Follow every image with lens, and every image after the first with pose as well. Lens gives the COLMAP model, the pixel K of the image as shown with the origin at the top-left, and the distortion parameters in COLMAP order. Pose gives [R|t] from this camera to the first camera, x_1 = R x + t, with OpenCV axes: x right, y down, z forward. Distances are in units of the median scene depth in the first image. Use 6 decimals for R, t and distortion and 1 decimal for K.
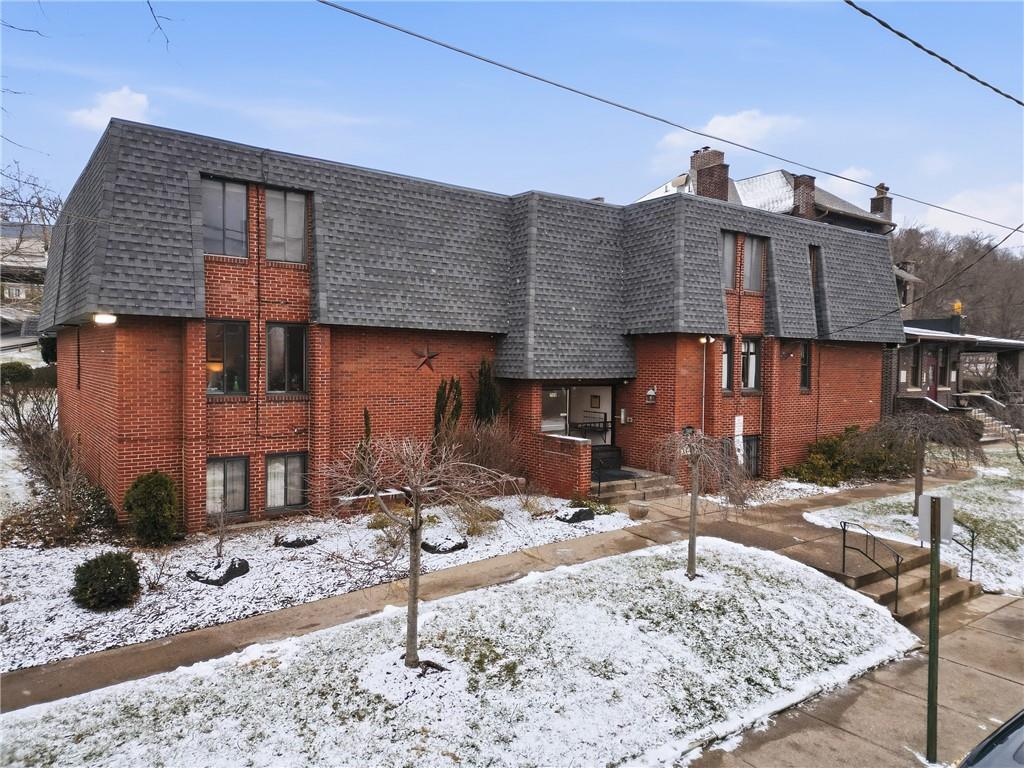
lens RADIAL K [[696.5, 0, 512.0], [0, 696.5, 384.0], [0, 0, 1]] dist [0.007354, 0.000681]
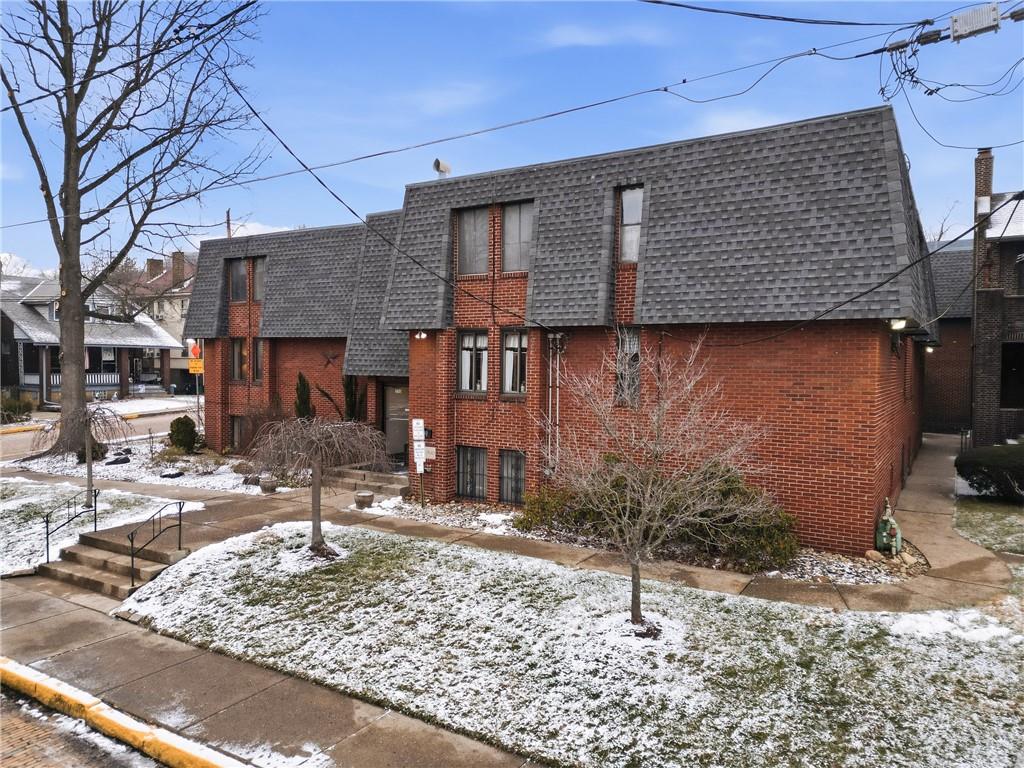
lens RADIAL K [[696.5, 0, 512.0], [0, 696.5, 384.0], [0, 0, 1]] dist [0.007354, 0.000681]
pose [[0.377680, 0.023125, -0.925647, 1.262235], [-0.038161, 0.999227, 0.009393, -0.013615], [0.925149, 0.031776, 0.378271, 0.820687]]
